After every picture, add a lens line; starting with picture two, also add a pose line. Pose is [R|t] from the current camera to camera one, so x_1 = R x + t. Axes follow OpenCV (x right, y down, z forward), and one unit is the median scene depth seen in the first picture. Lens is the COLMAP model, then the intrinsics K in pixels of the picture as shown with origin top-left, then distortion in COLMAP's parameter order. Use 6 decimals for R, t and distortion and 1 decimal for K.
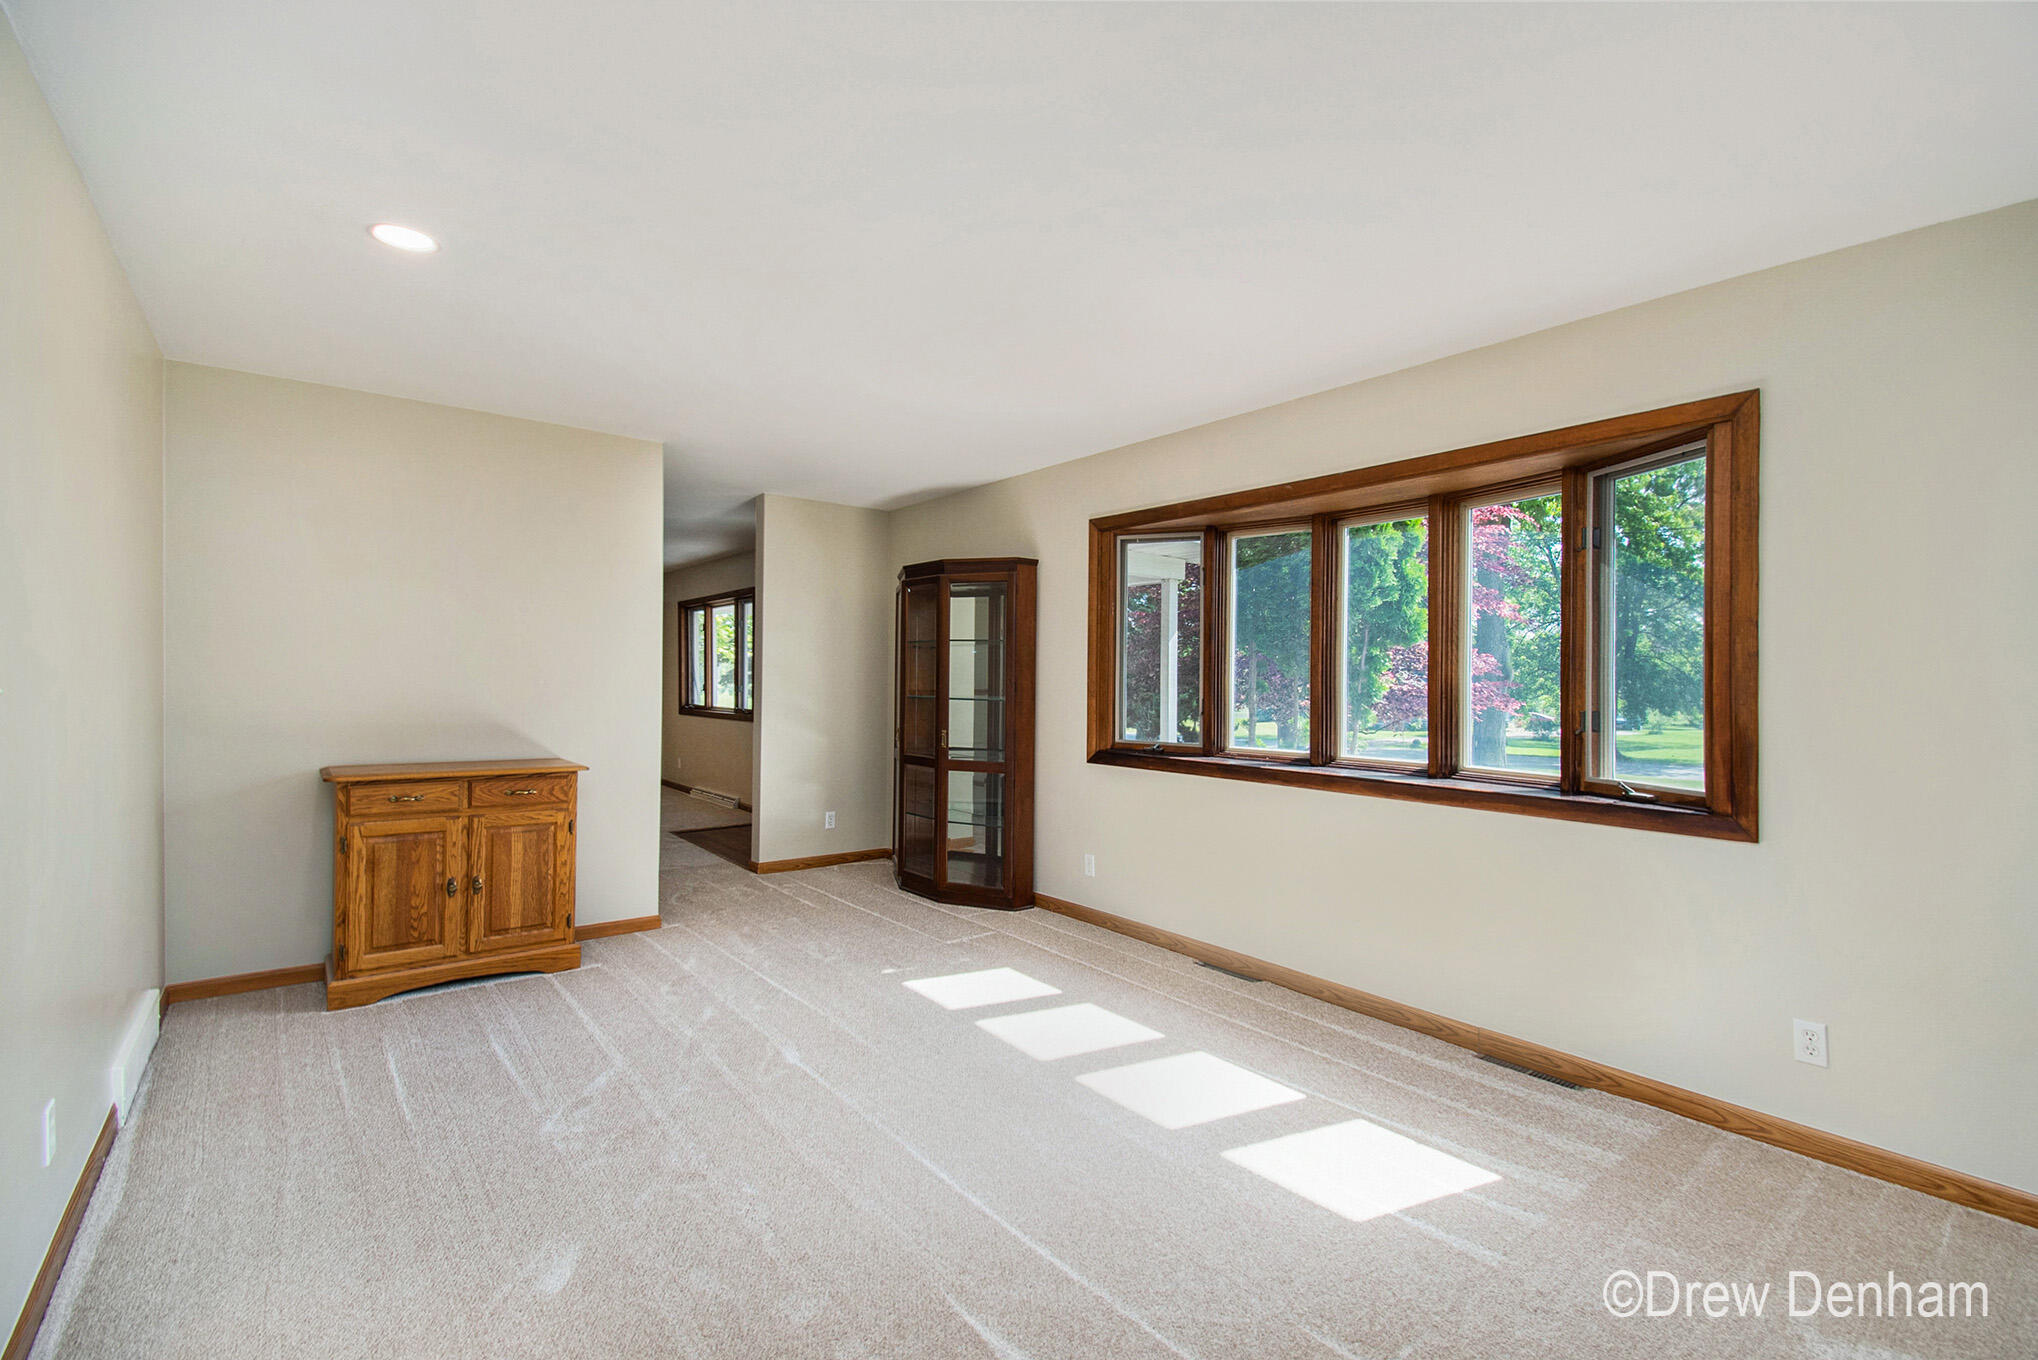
lens RADIAL K [[909.3, 0, 1019.0], [0, 909.3, 680.0], [0, 0, 1]] dist [0.001894, 0.000072]
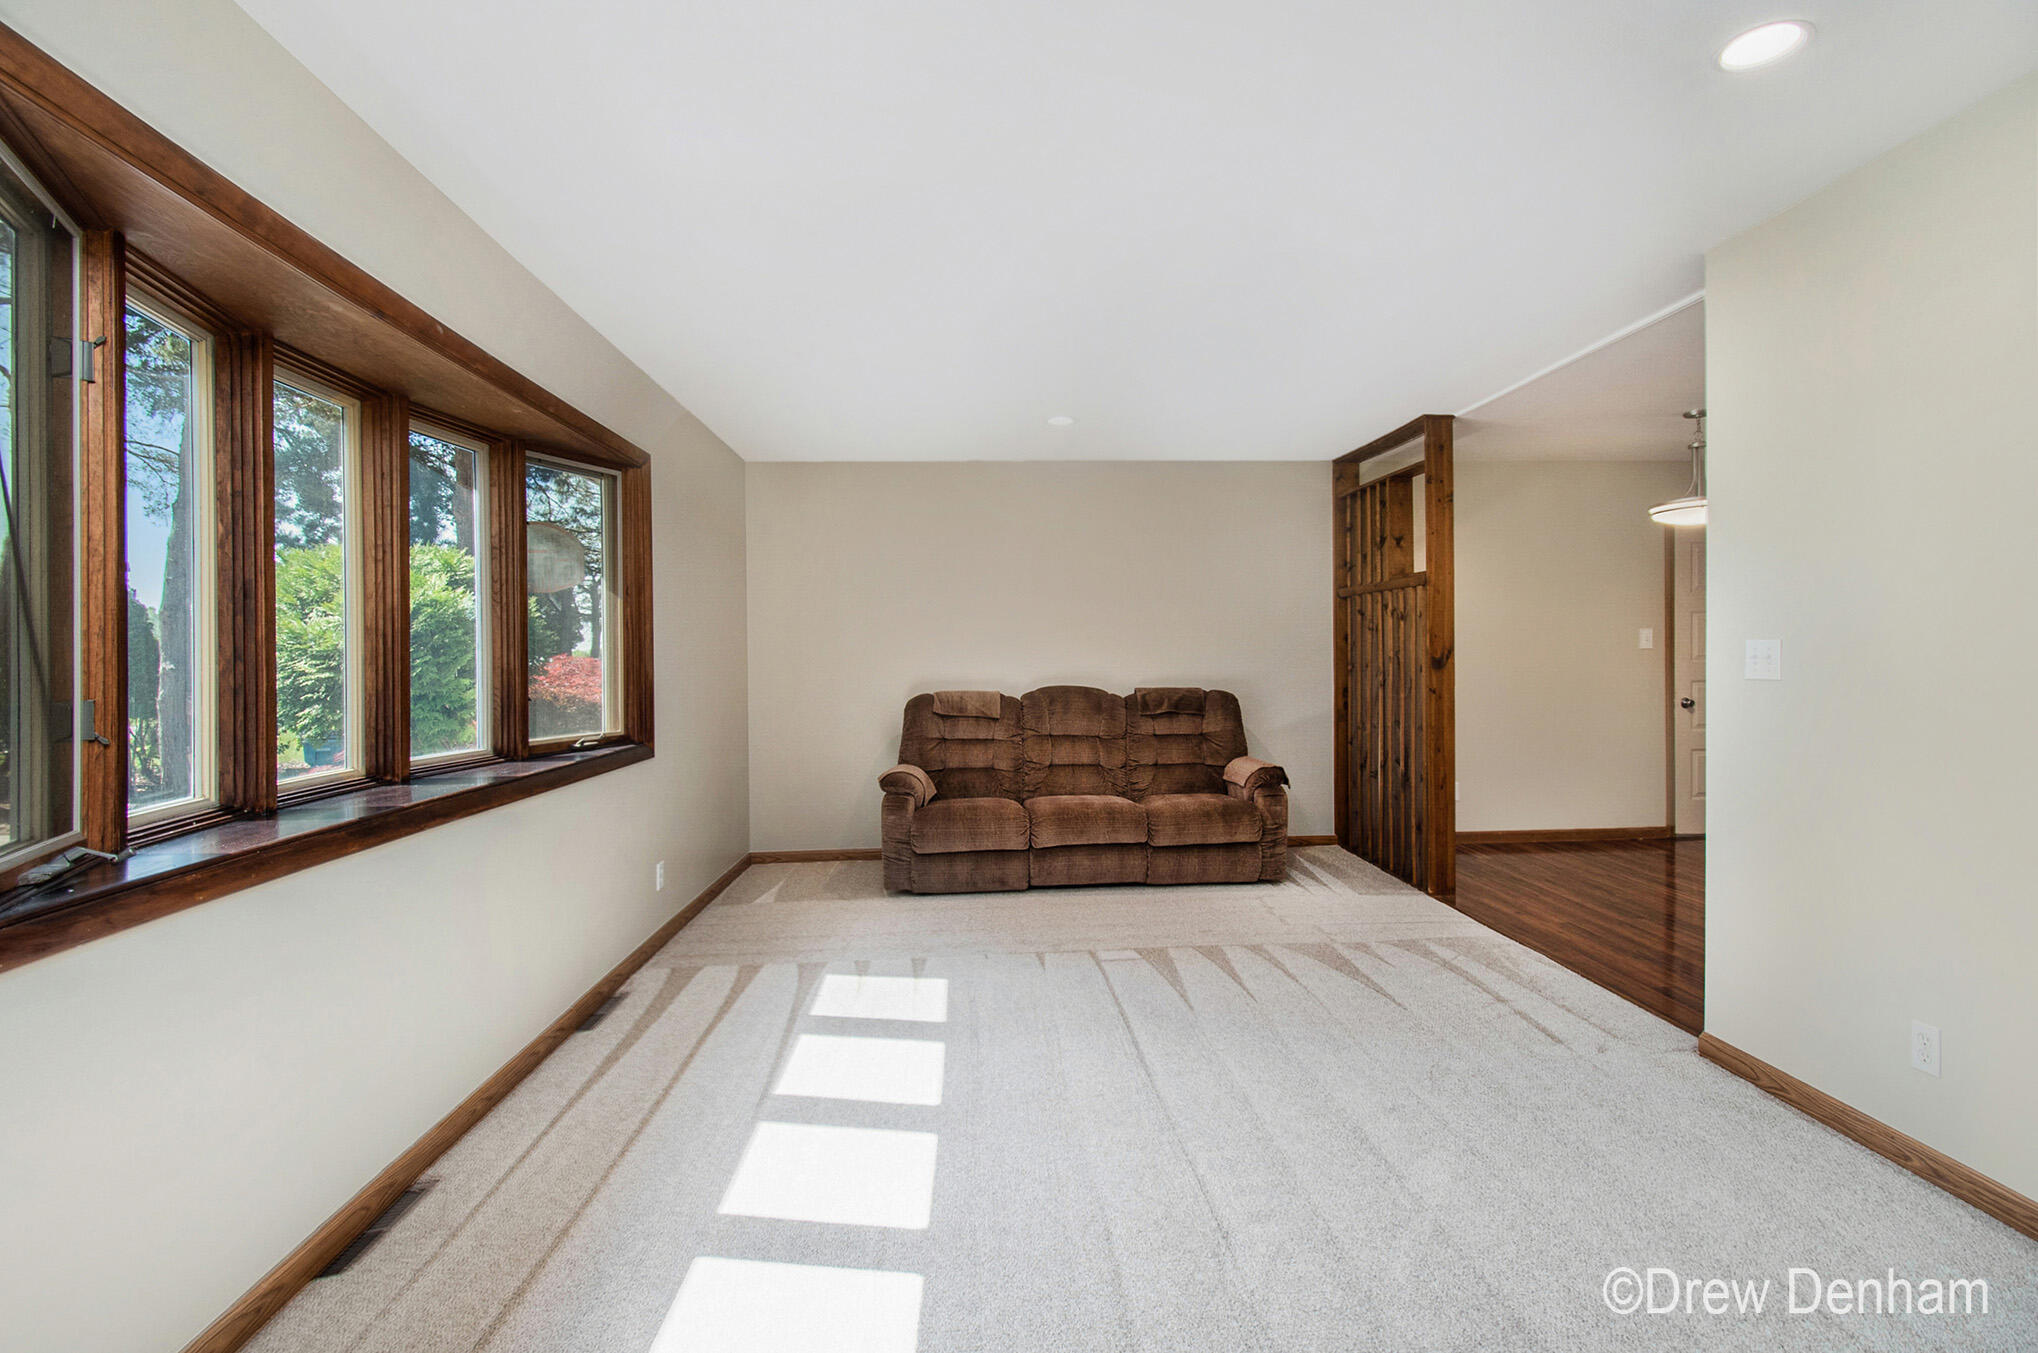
lens RADIAL K [[909.3, 0, 1019.0], [0, 909.3, 676.5], [0, 0, 1]] dist [0.001894, 0.000072]
pose [[-0.828726, -0.011619, 0.559534, -0.541433], [-0.002609, 0.999854, 0.016899, 0.013258], [-0.559649, 0.012545, -0.828635, 1.857928]]
